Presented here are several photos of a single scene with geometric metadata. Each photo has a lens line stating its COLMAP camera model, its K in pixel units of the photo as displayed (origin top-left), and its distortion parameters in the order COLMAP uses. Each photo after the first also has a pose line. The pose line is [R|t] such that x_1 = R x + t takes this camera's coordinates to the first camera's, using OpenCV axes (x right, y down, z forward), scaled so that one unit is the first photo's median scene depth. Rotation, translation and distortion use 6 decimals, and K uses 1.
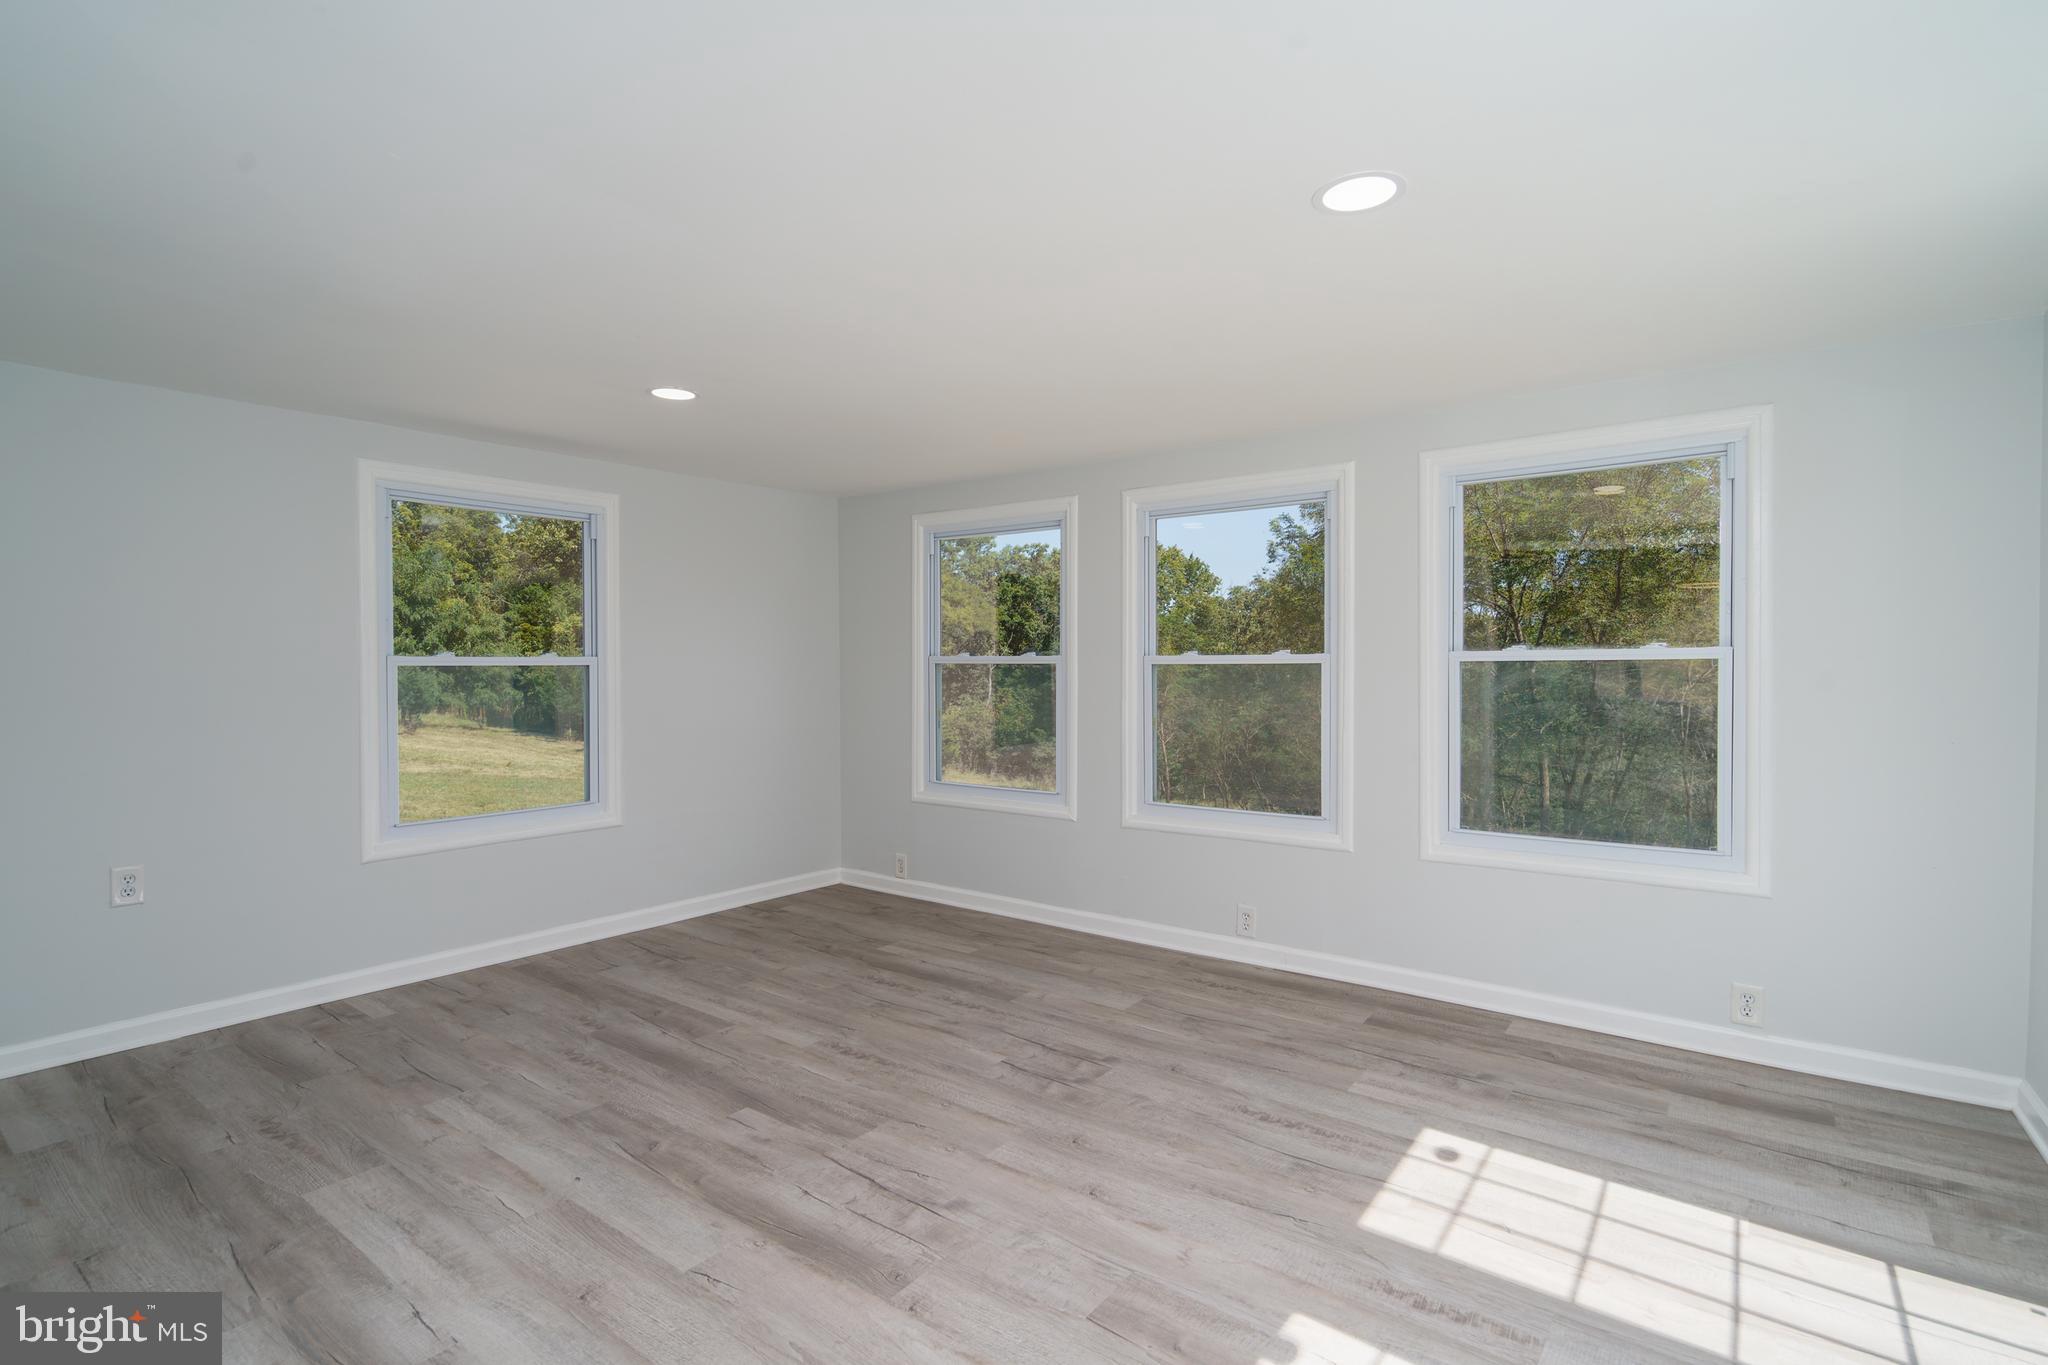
lens RADIAL K [[967.5, 0, 1024.0], [0, 967.5, 682.5], [0, 0, 1]] dist [0.000607, 0.000241]
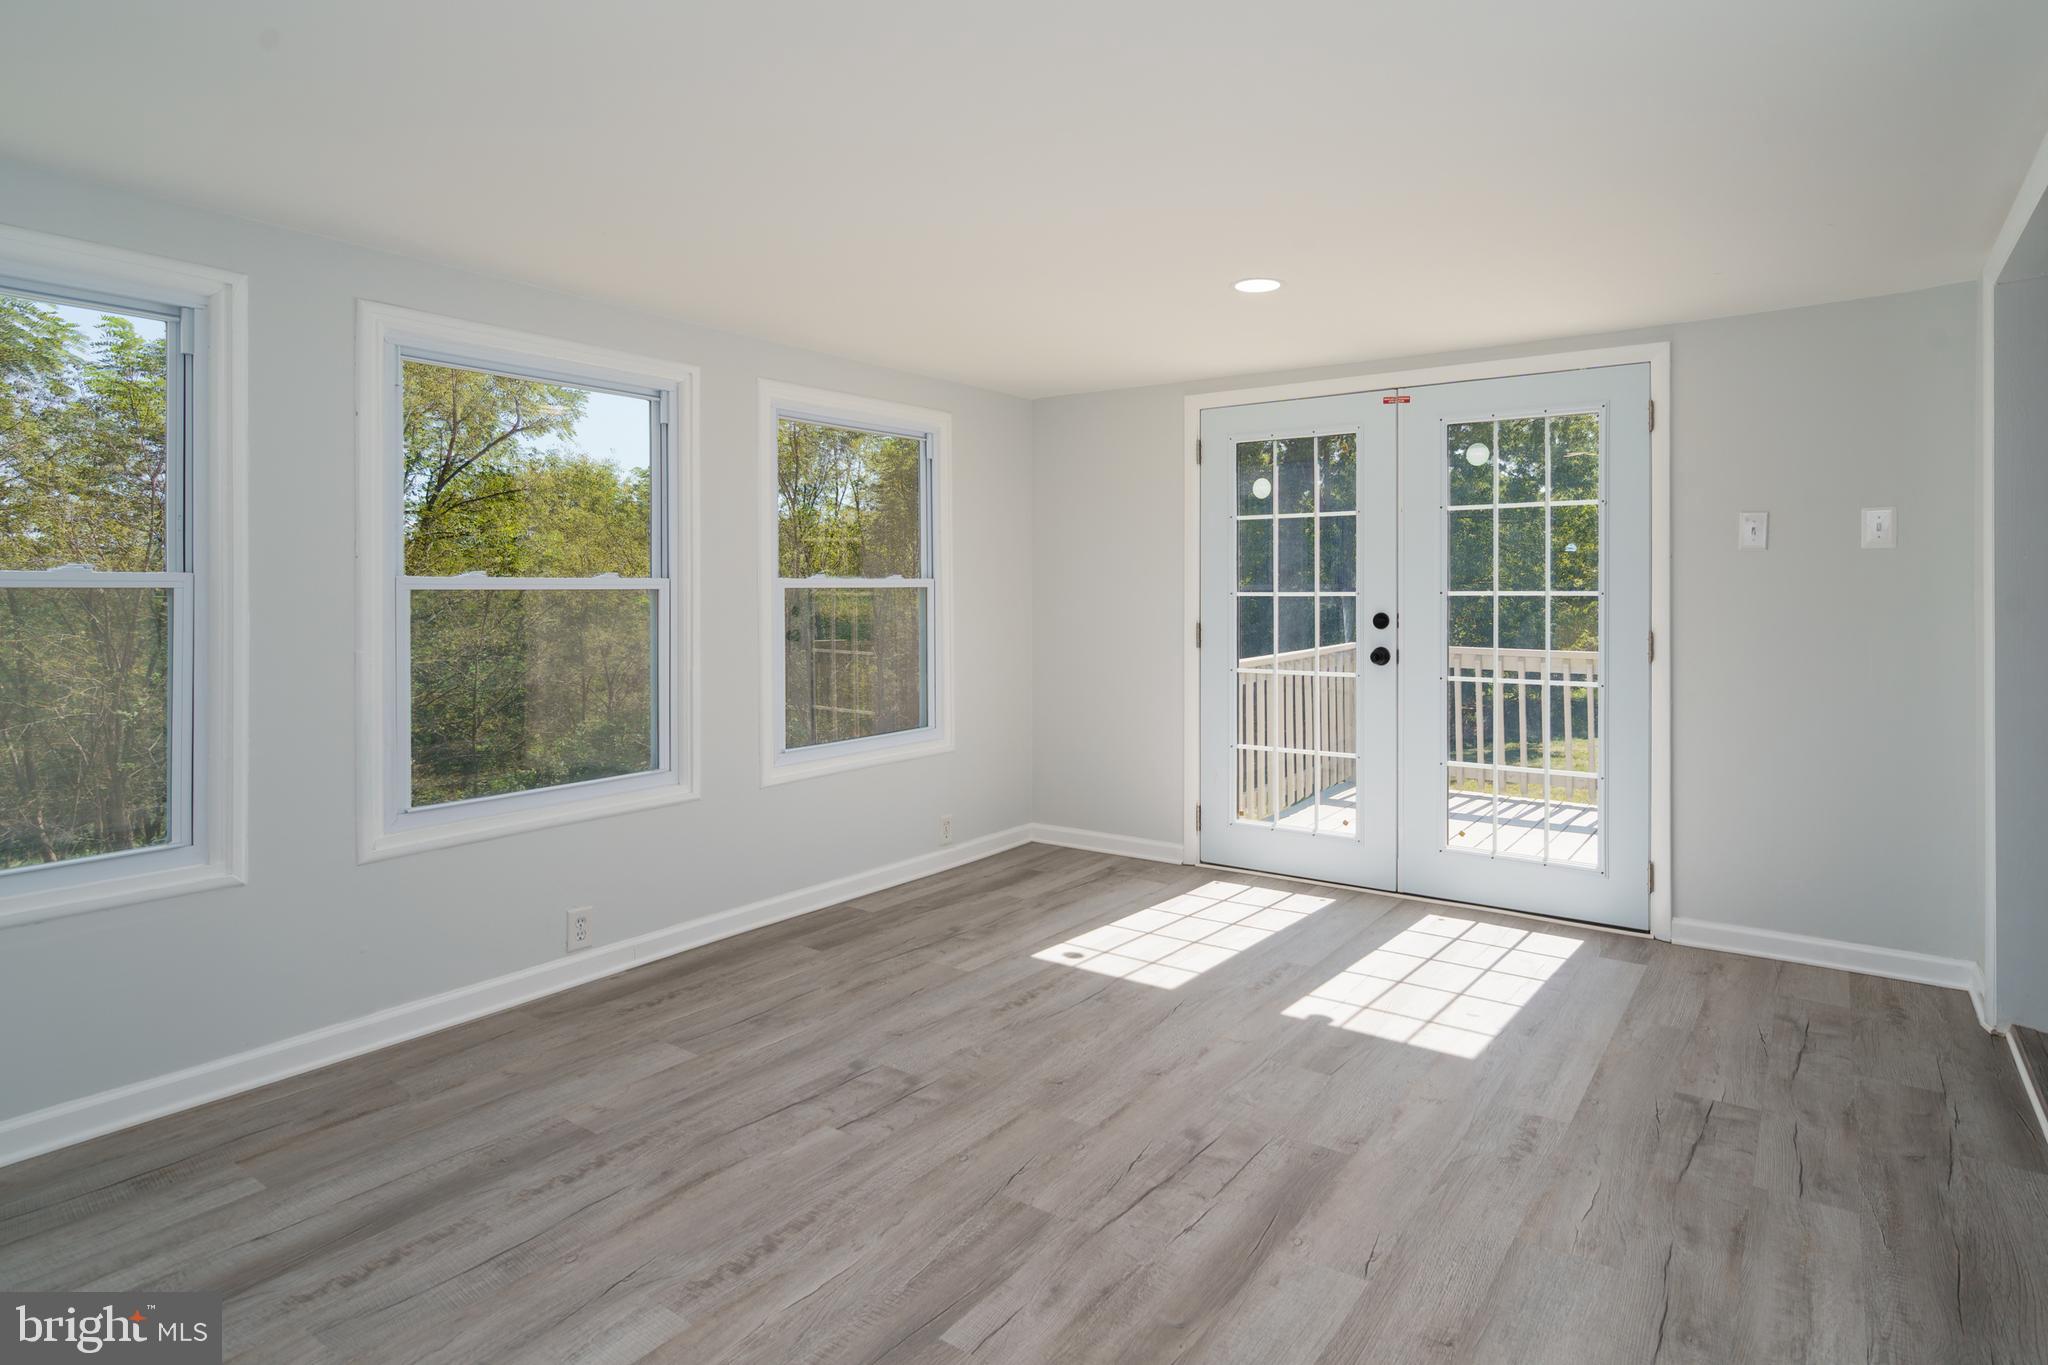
lens RADIAL K [[1063.0, 0, 1138.3], [0, 1063.0, 593.2], [0, 0, 1]] dist [-0.001518, 0.001047]
pose [[-0.067210, 0.004244, 0.997730, -0.845346], [0.021254, 0.999770, -0.002821, -0.005772], [-0.997512, 0.021016, -0.067285, 0.824233]]
